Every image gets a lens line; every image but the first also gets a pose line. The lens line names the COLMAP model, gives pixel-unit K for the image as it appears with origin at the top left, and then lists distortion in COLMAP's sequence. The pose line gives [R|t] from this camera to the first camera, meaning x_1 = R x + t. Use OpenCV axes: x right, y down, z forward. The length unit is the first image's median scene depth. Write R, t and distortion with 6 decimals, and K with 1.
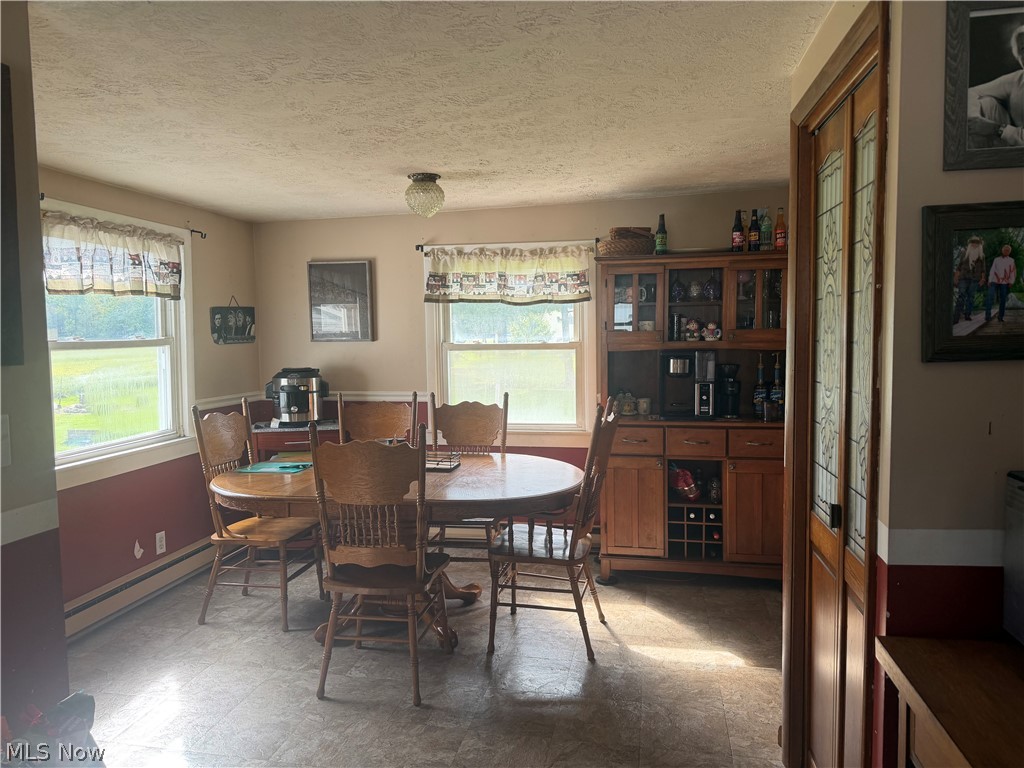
lens RADIAL K [[732.5, 0, 510.0], [0, 732.5, 381.6], [0, 0, 1]] dist [0.083266, -0.084699]
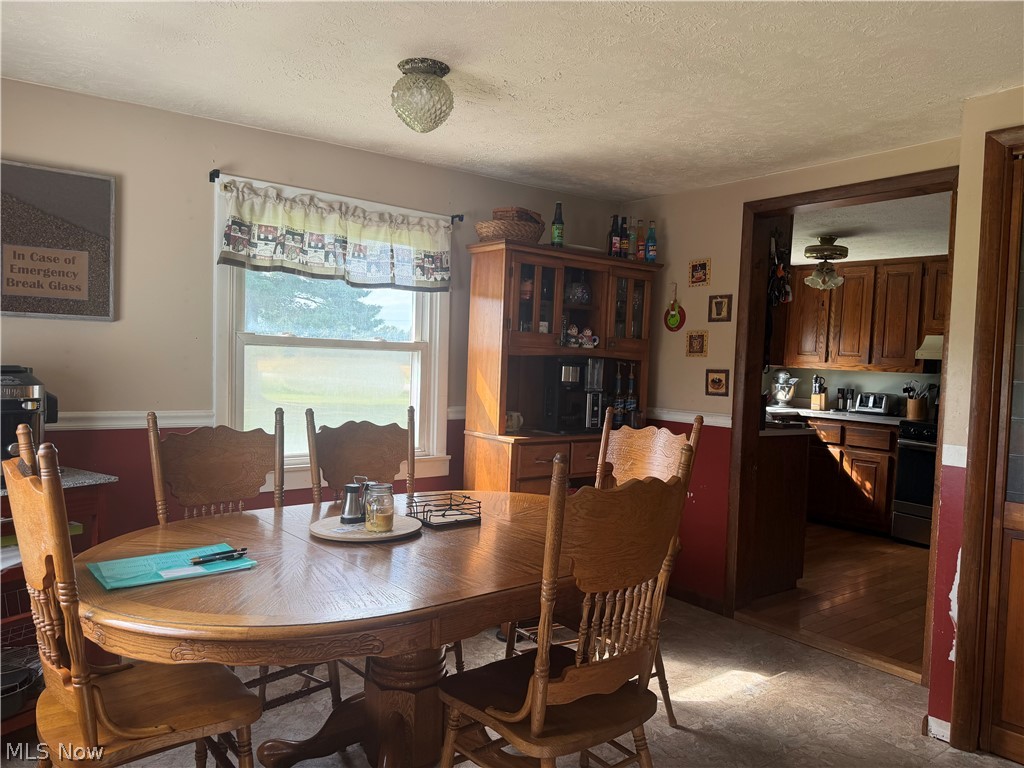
lens RADIAL K [[732.5, 0, 517.2], [0, 732.5, 386.2], [0, 0, 1]] dist [0.083266, -0.084699]
pose [[0.634510, 0.009533, 0.772856, -0.447798], [0.012295, 0.999673, -0.022424, 0.011309], [-0.772817, 0.023730, 0.634185, 0.428201]]
